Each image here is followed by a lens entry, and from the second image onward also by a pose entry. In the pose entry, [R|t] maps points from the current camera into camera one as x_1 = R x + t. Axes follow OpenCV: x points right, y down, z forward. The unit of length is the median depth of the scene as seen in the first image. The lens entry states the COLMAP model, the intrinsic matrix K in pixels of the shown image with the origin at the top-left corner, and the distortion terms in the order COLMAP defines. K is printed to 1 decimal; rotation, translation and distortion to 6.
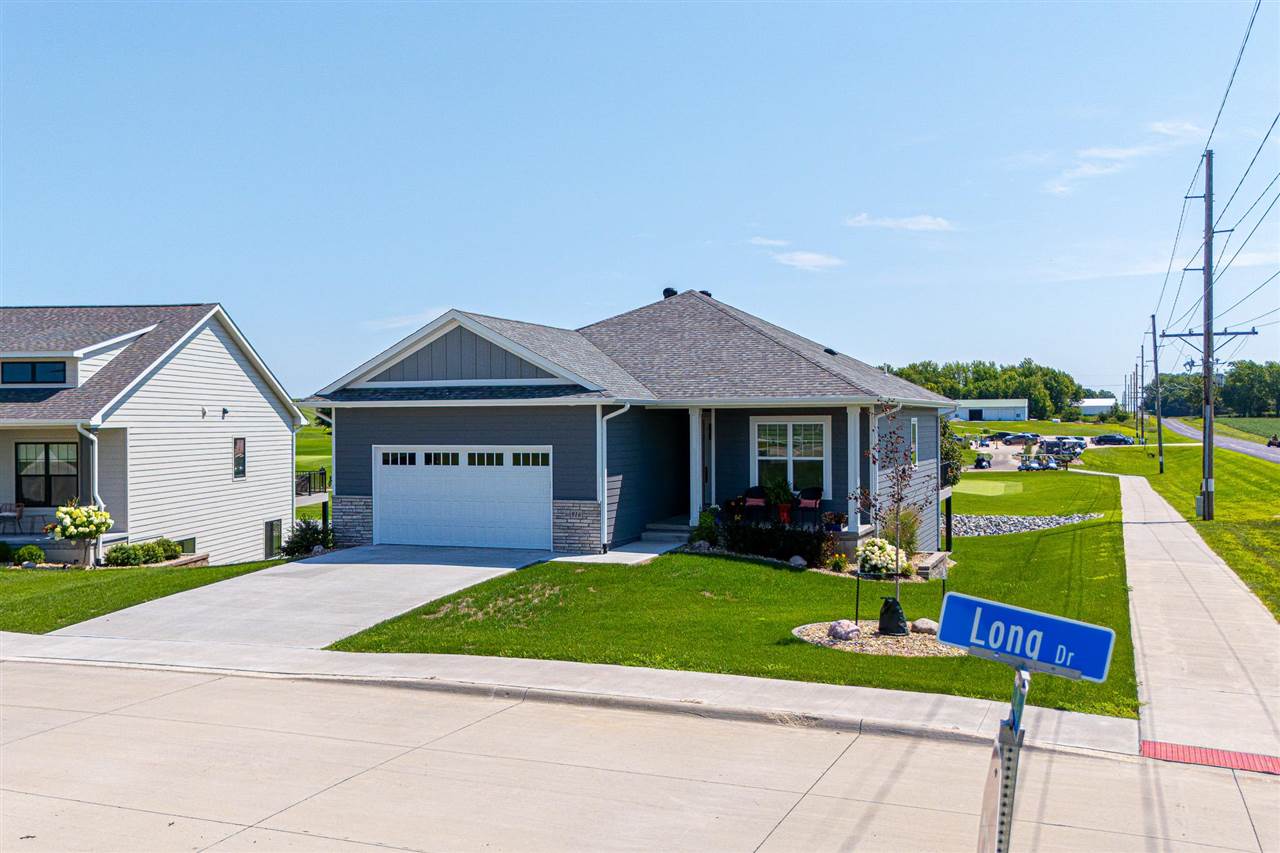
lens RADIAL K [[973.1, 0, 670.9], [0, 973.1, 426.4], [0, 0, 1]] dist [0.035464, -0.002733]
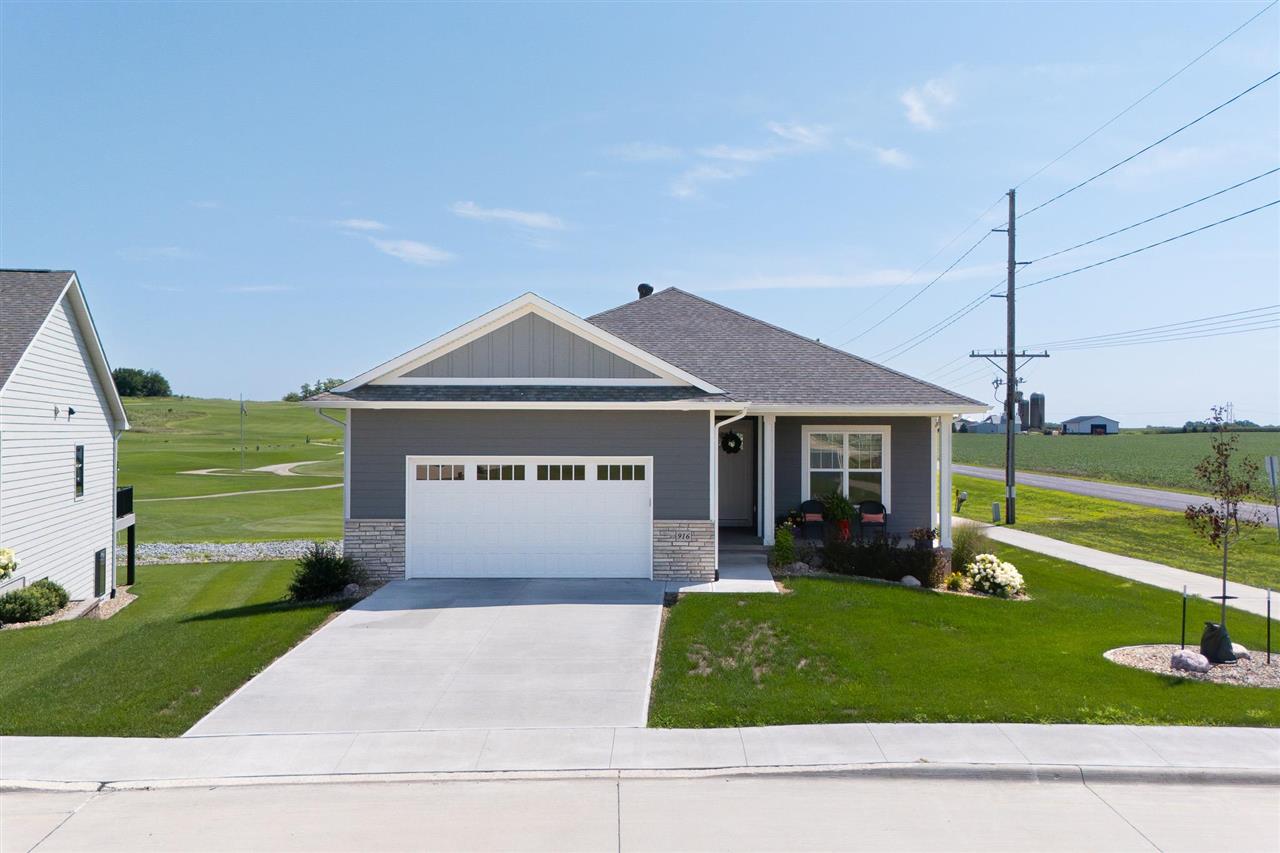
lens RADIAL K [[973.1, 0, 670.9], [0, 973.1, 426.4], [0, 0, 1]] dist [0.035464, -0.002733]
pose [[0.952918, 0.010536, 0.303044, -0.347624], [-0.007396, 0.999906, -0.011509, 0.002594], [-0.303137, 0.008726, 0.952907, 0.168455]]
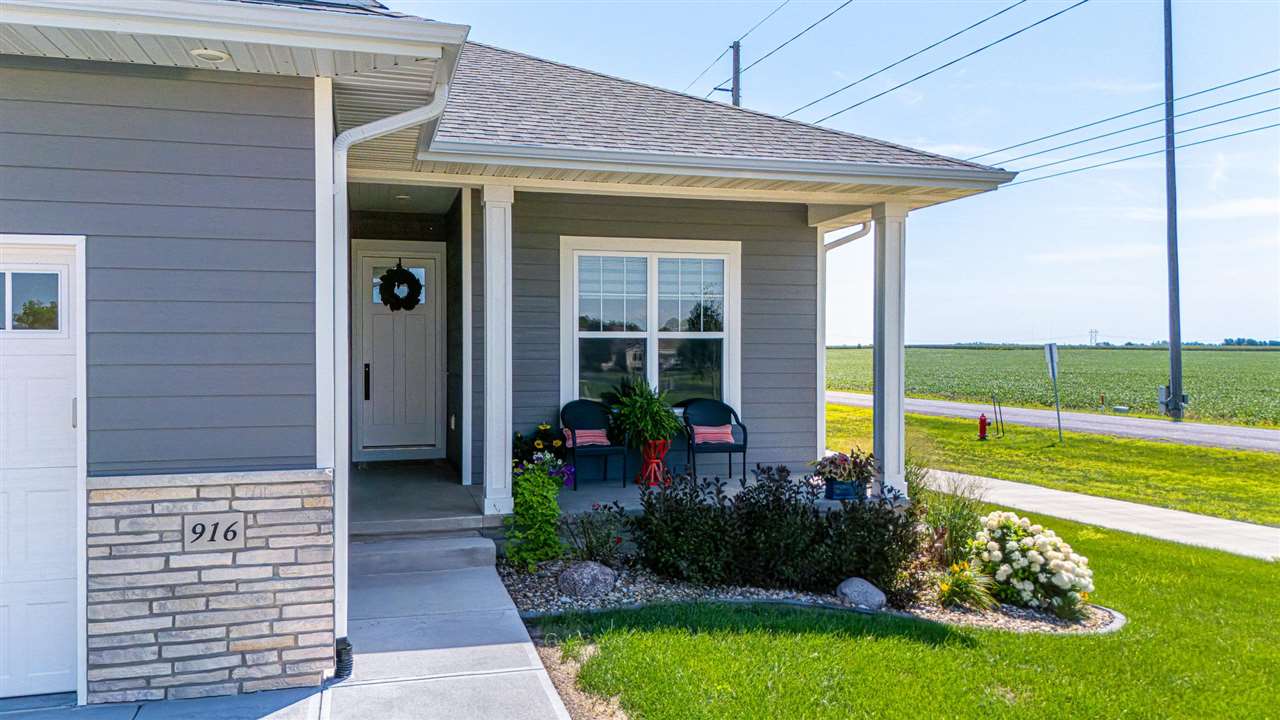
lens RADIAL K [[946.6, 0, 640.0], [0, 946.6, 360.0], [0, 0, 1]] dist [0.041332, -0.002242]
pose [[0.819092, -0.004439, 0.573644, -0.136360], [-0.001378, 0.999952, 0.009705, 0.043122], [-0.573660, -0.008740, 0.819047, 0.703843]]
